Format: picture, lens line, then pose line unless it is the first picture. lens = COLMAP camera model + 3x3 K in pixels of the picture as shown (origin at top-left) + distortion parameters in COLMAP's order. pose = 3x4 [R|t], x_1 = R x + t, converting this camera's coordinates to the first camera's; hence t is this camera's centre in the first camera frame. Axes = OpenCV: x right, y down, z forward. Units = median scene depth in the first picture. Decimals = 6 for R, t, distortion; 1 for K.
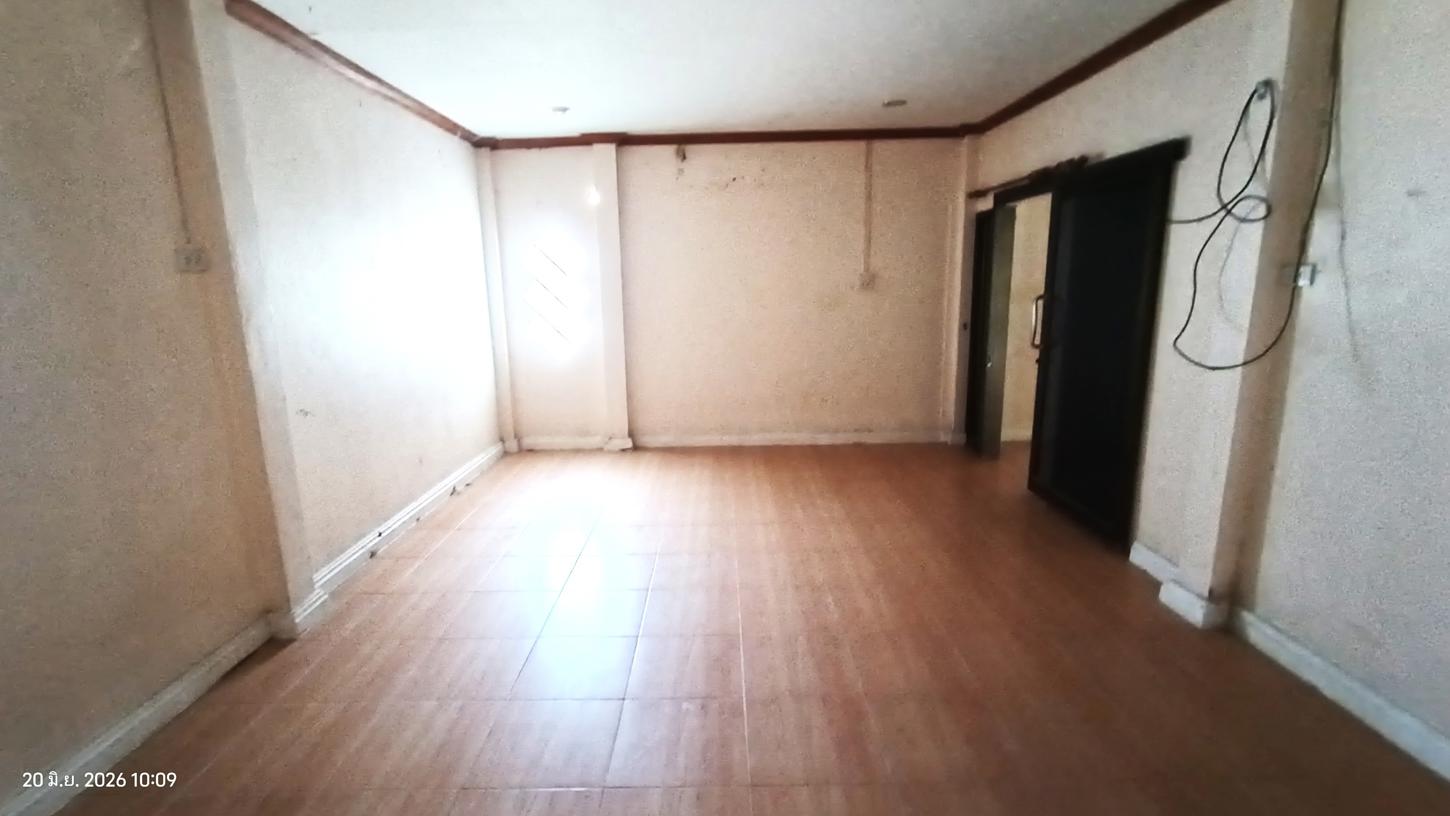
lens RADIAL K [[628.0, 0, 725.2], [0, 628.0, 409.7], [0, 0, 1]] dist [-0.026427, -0.002563]
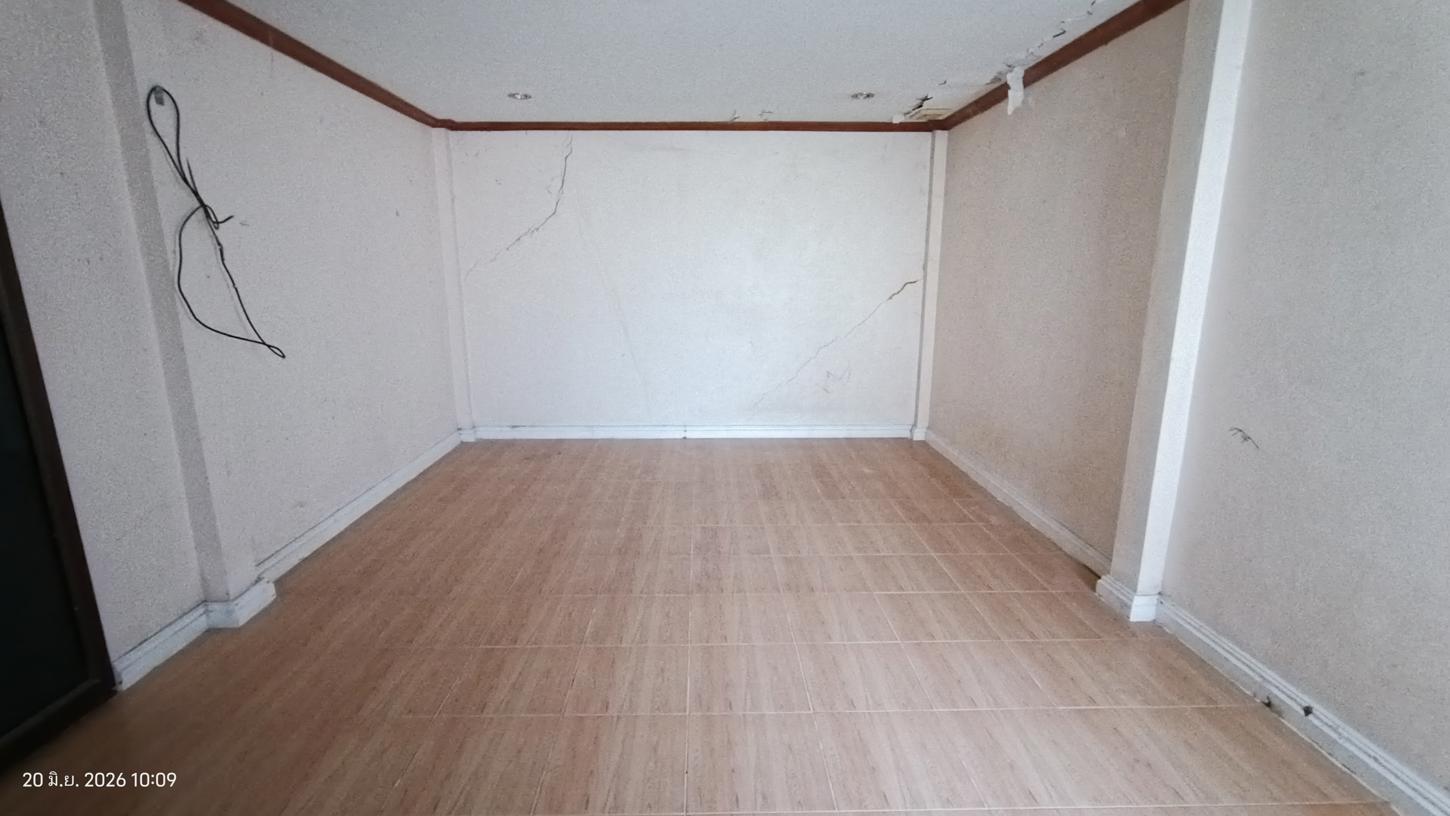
lens RADIAL K [[628.0, 0, 724.6], [0, 628.0, 411.0], [0, 0, 1]] dist [-0.026427, -0.002563]
pose [[-0.999197, 0.024282, -0.031878, -0.005211], [0.008930, 0.910426, 0.413575, -0.292458], [0.039065, 0.412959, -0.909912, 1.401384]]
